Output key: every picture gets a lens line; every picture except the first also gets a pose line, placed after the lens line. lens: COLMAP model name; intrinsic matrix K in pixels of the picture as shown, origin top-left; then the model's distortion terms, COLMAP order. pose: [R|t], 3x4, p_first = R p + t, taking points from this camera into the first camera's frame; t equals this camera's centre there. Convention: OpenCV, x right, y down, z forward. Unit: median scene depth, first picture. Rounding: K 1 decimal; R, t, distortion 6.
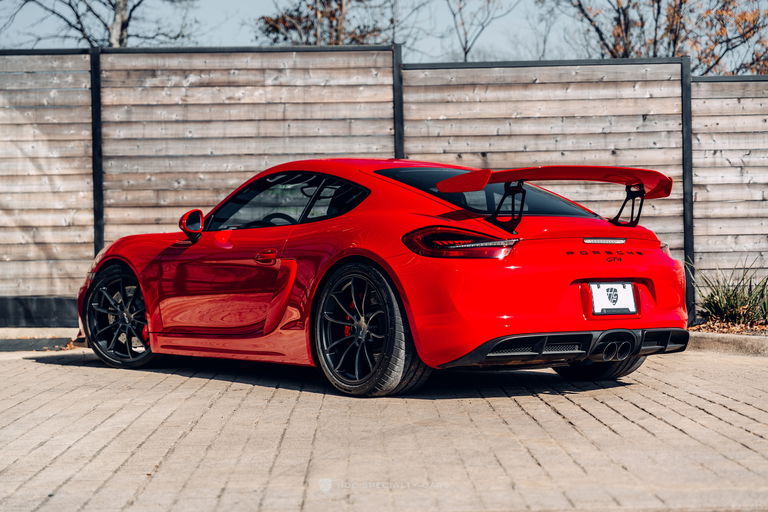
lens RADIAL K [[1645.4, 0, 380.1], [0, 1645.4, 251.5], [0, 0, 1]] dist [0.120015, 0.000000]
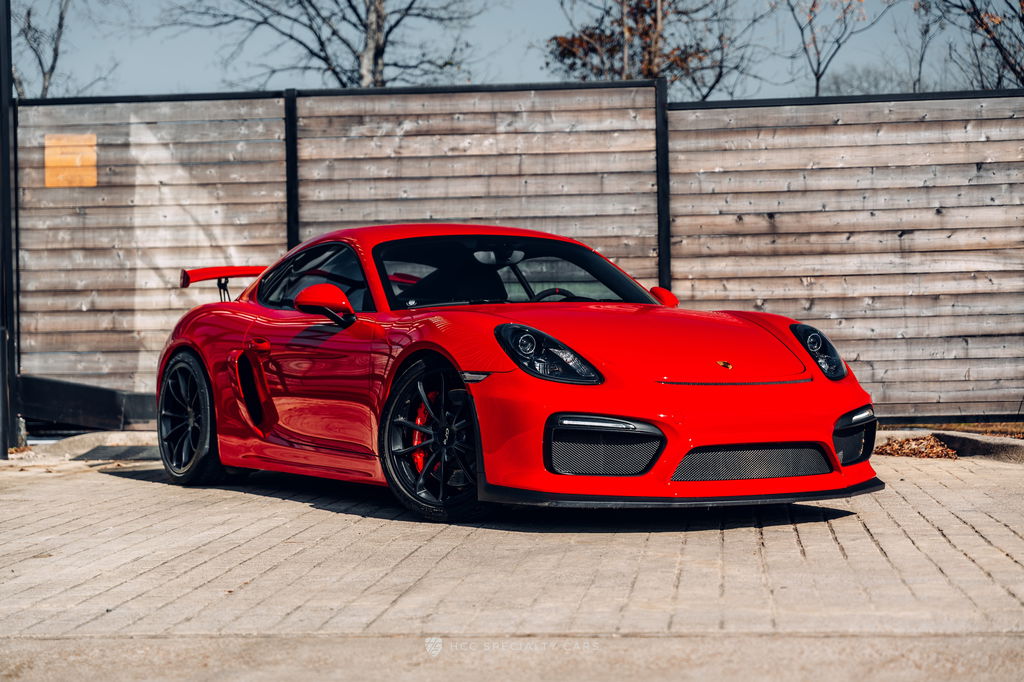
lens RADIAL K [[2193.9, 0, 508.7], [0, 2193.9, 369.8], [0, 0, 1]] dist [0.120015, 0.000000]
pose [[0.992191, 0.000217, -0.124729, 0.070176], [0.001602, 0.999894, 0.014478, -0.000373], [0.124718, -0.014565, 0.992085, -0.066907]]
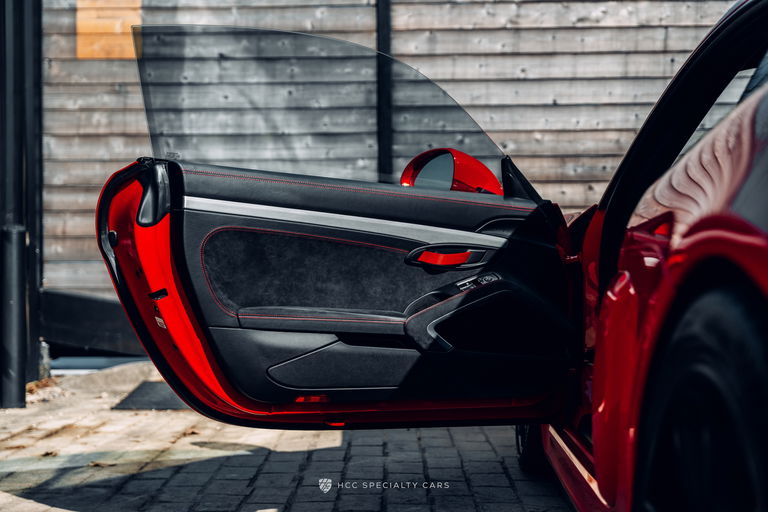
lens RADIAL K [[1061.3, 0, 337.6], [0, 1061.3, 196.7], [0, 0, 1]] dist [0.077017, 0.000000]
pose [[0.999202, 0.009800, -0.038717, -0.172391], [-0.008870, 0.999669, 0.024130, -0.031169], [0.038940, -0.023767, 0.998959, 0.565293]]
